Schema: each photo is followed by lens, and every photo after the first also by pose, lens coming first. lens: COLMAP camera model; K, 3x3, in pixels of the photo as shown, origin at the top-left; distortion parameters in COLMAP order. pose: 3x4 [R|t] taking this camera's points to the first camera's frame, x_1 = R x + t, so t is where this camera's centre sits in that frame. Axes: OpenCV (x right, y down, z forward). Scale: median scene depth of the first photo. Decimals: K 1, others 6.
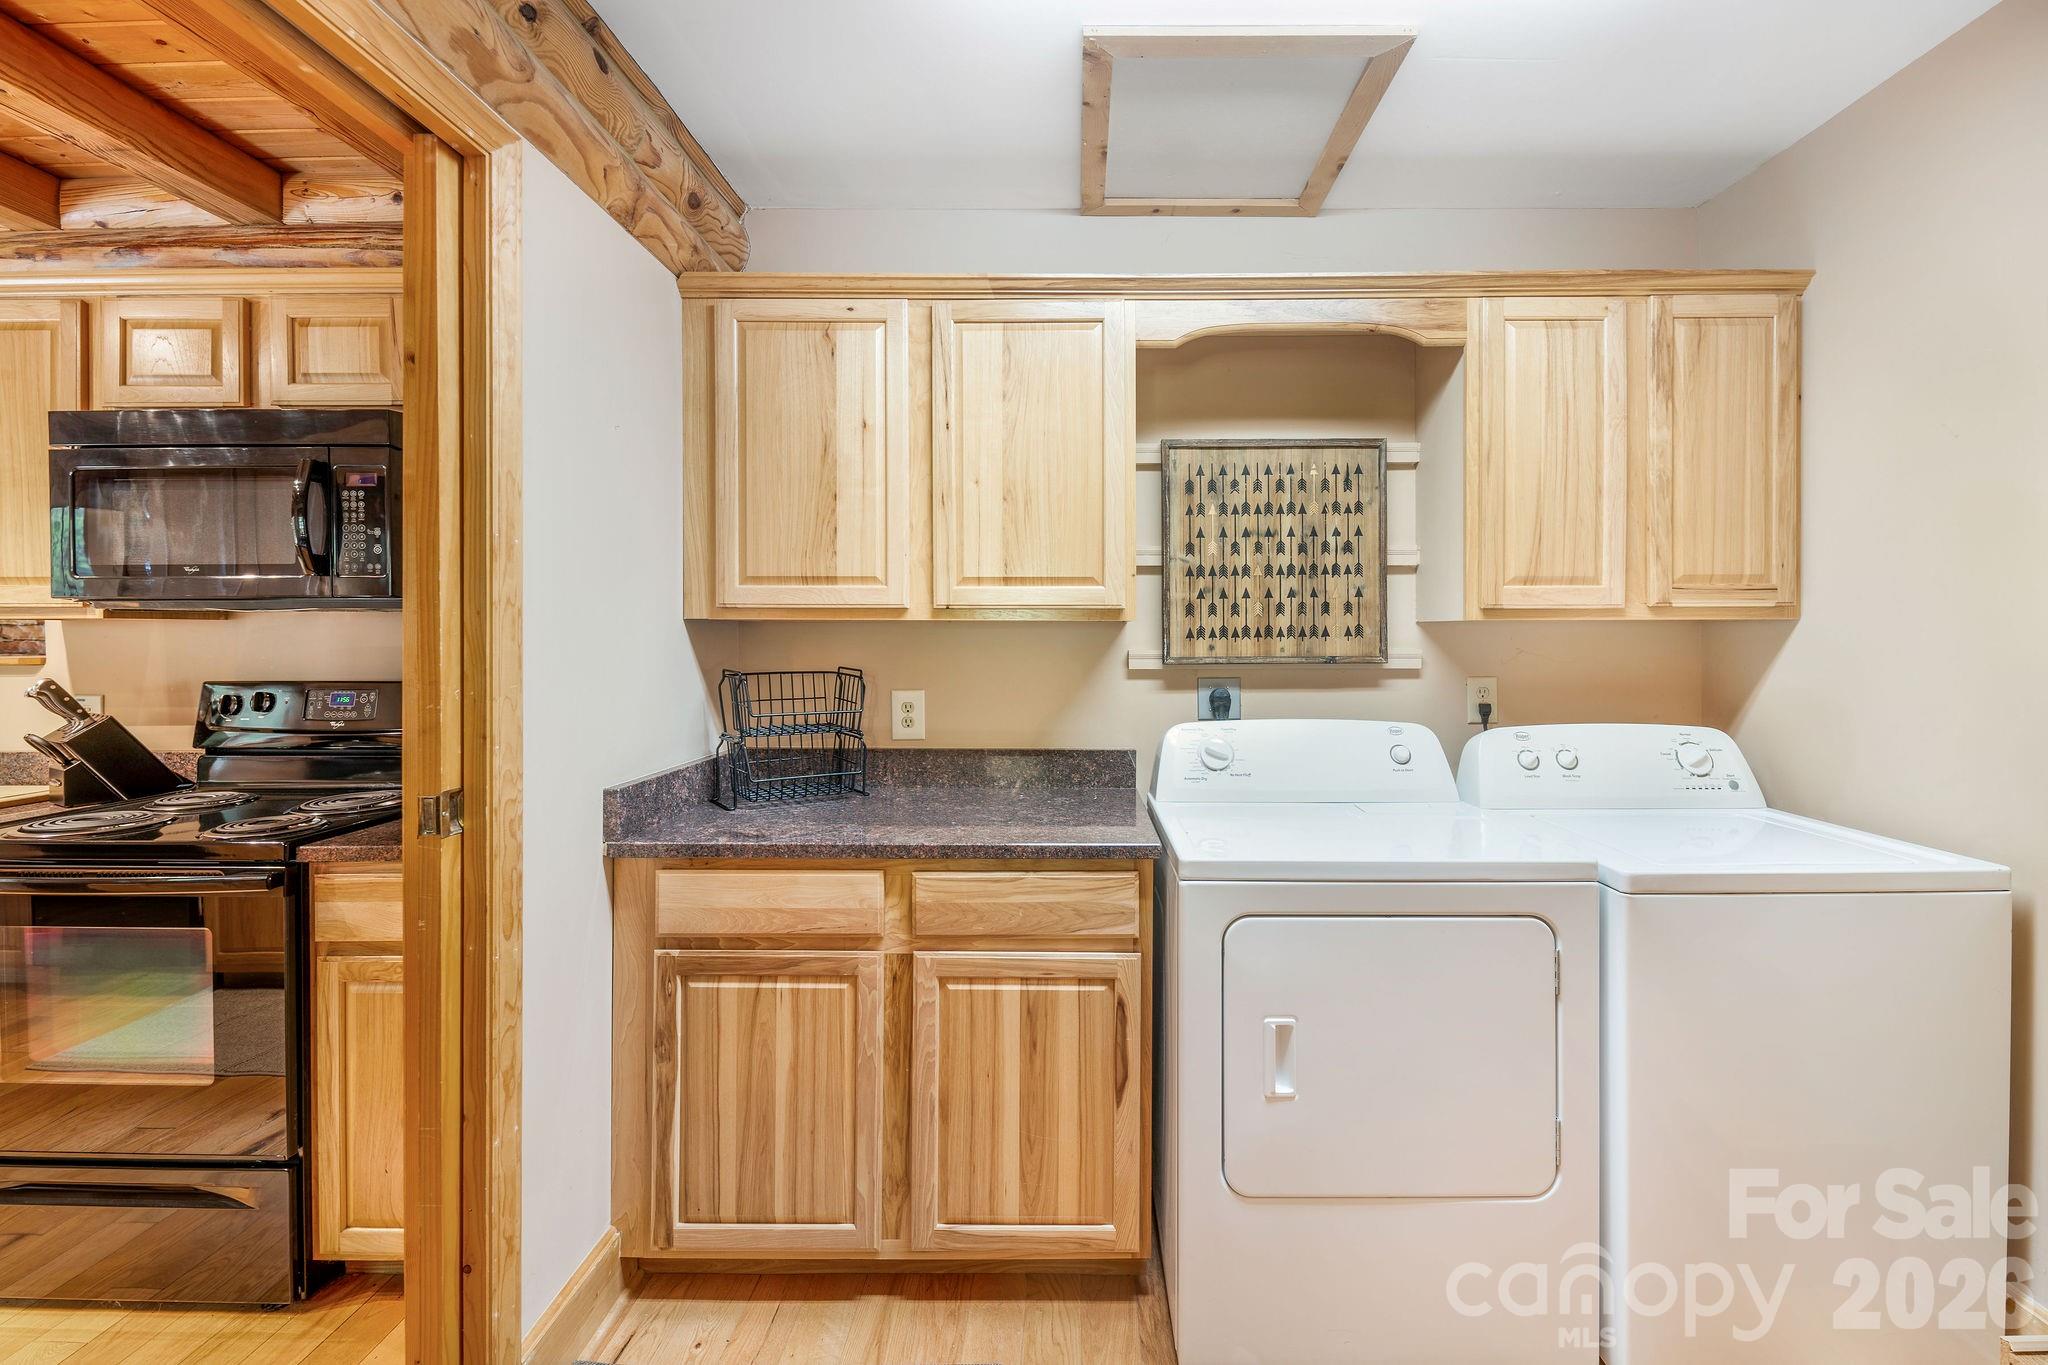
lens RADIAL K [[834.9, 0, 1053.4], [0, 834.9, 640.9], [0, 0, 1]] dist [0.013346, -0.007489]
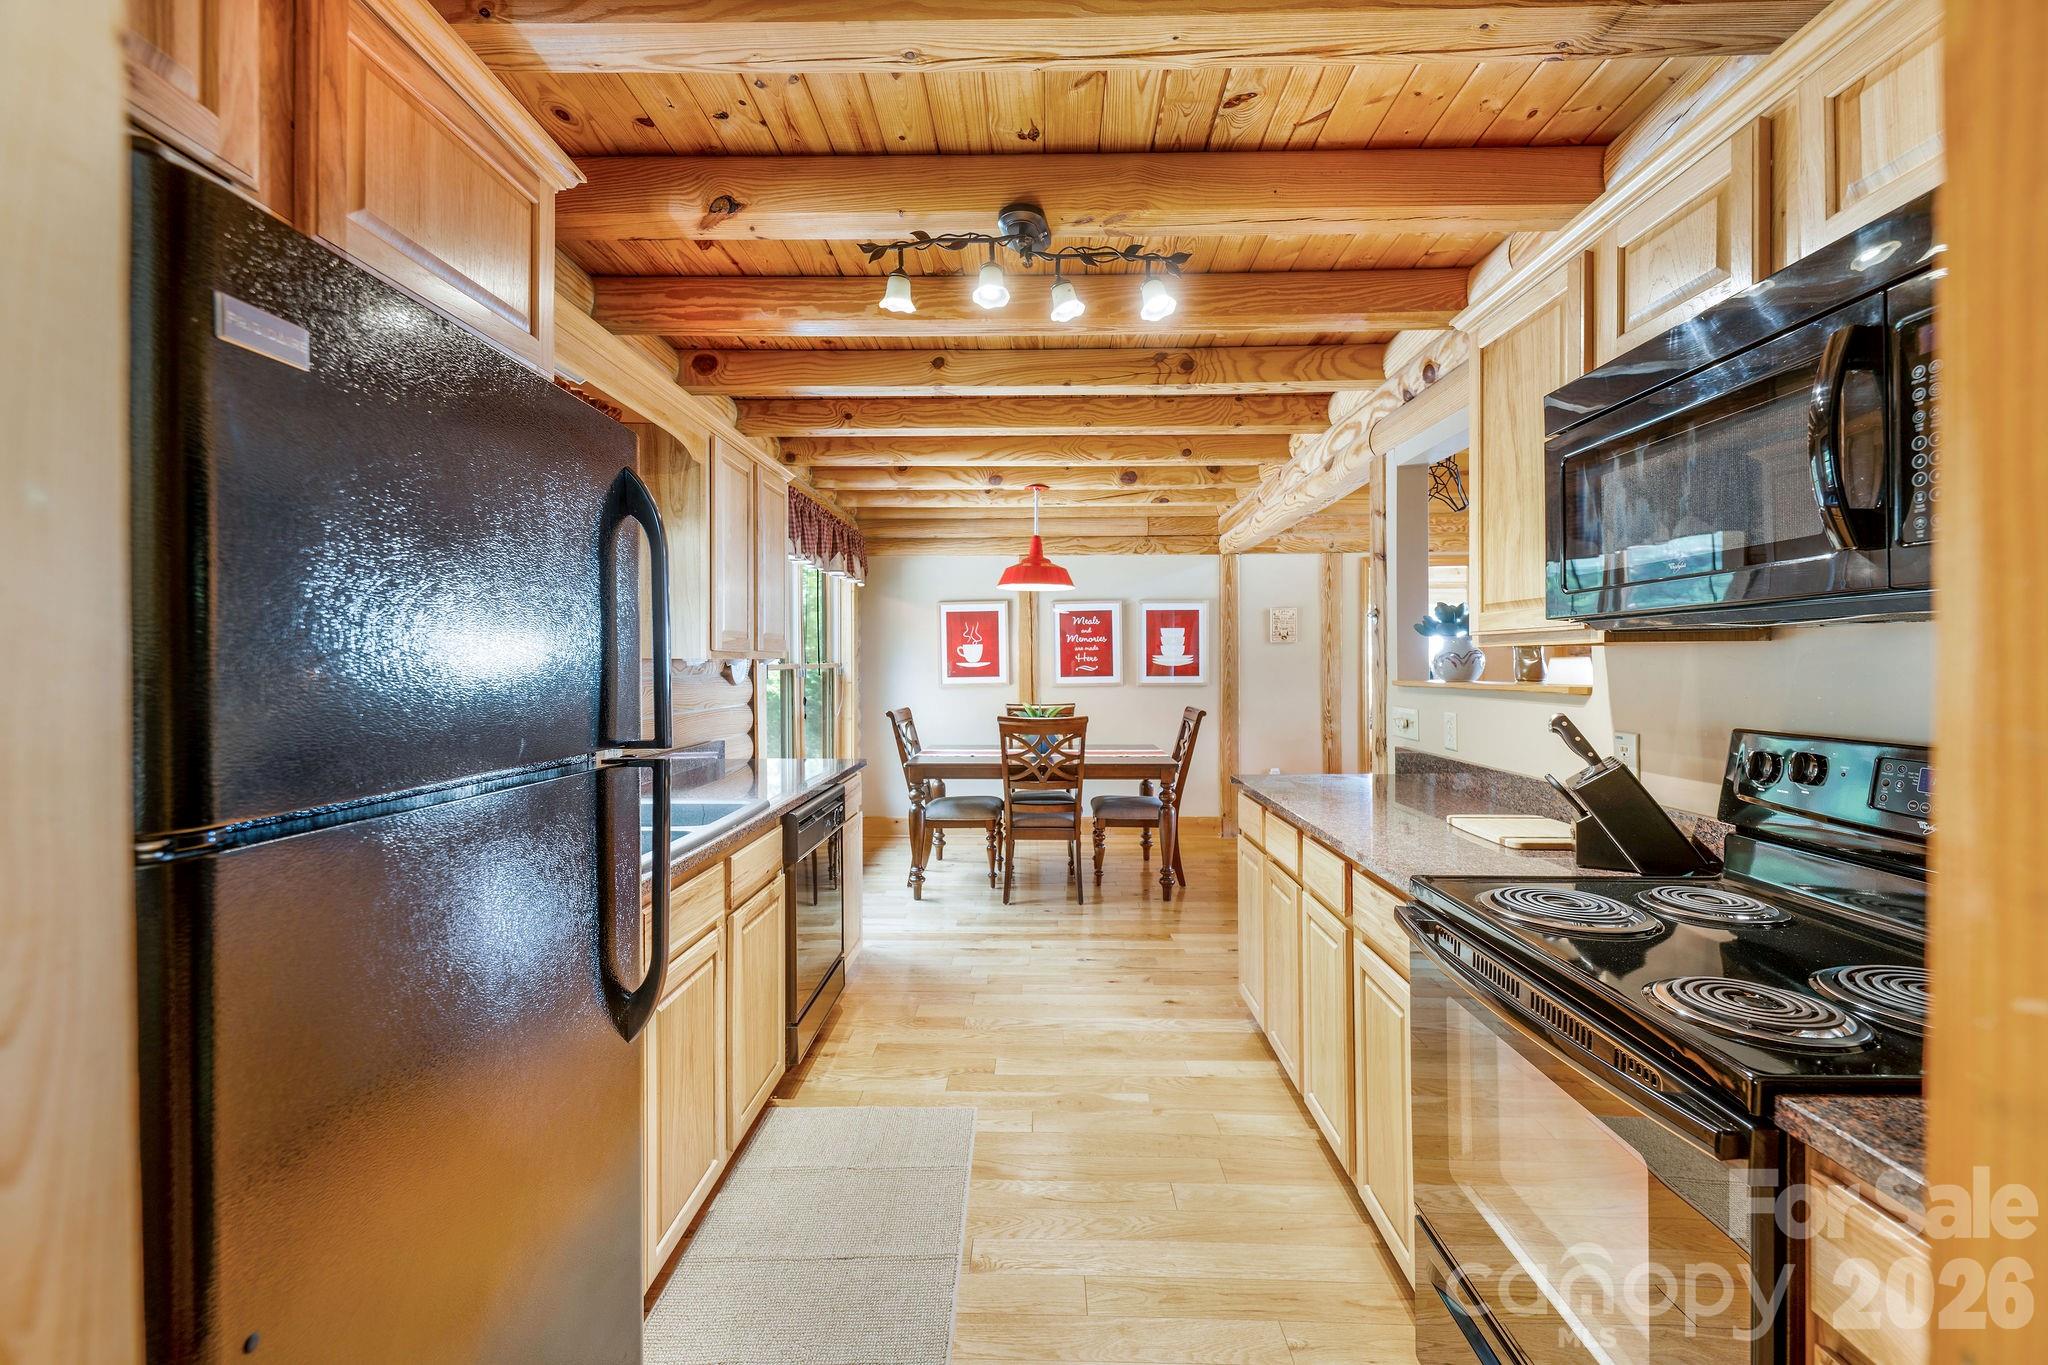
lens RADIAL K [[834.9, 0, 1023.0], [0, 834.9, 667.4], [0, 0, 1]] dist [0.013346, -0.007489]
pose [[-0.017443, 0.006326, -0.999828, -0.321674], [0.001651, 0.999979, 0.006298, -0.008582], [0.999846, -0.001541, -0.017453, 0.451085]]
